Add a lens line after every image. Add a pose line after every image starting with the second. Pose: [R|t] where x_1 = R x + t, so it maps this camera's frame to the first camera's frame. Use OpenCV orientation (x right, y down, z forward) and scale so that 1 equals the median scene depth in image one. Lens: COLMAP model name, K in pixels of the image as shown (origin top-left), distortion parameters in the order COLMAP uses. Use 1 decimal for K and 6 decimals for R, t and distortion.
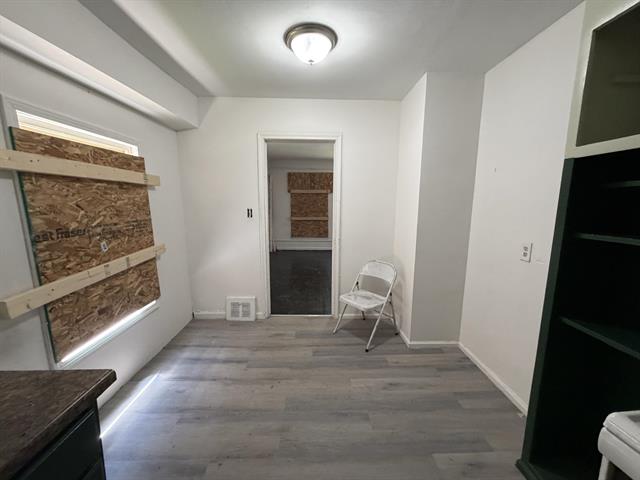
lens RADIAL K [[256.0, 0, 321.1], [0, 256.0, 240.6], [0, 0, 1]] dist [-0.000813, -0.000036]
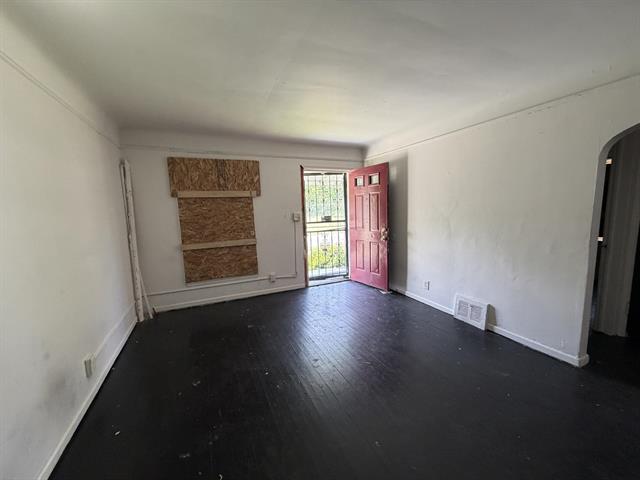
lens RADIAL K [[256.0, 0, 321.4], [0, 256.0, 239.2], [0, 0, 1]] dist [-0.000813, -0.000036]
pose [[0.915738, -0.085890, 0.392488, -0.063757], [0.103276, 0.994379, -0.023354, -0.063062], [-0.388276, 0.061920, 0.919461, 0.427763]]
